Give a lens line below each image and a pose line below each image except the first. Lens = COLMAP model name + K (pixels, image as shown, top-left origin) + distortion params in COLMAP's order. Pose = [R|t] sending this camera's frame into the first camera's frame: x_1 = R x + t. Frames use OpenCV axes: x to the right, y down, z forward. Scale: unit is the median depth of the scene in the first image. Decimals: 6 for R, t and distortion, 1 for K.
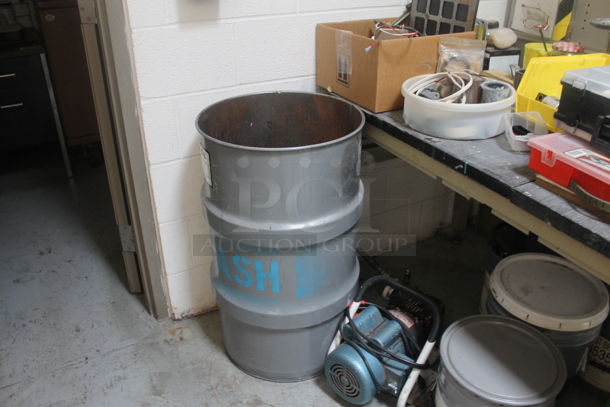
lens RADIAL K [[515.2, 0, 307.7], [0, 515.2, 198.9], [0, 0, 1]] dist [-0.133446, 0.086730]
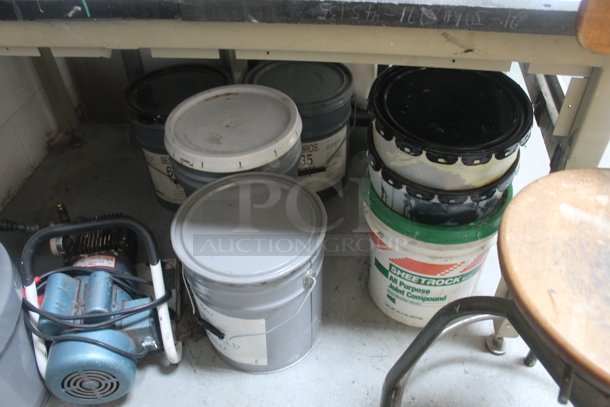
lens RADIAL K [[515.2, 0, 302.2], [0, 515.2, 198.0], [0, 0, 1]] dist [-0.133446, 0.086730]
pose [[0.590870, -0.554880, 0.585646, -0.012467], [0.414475, 0.831576, 0.369719, 0.013646], [-0.692158, 0.024280, 0.721337, 0.290850]]
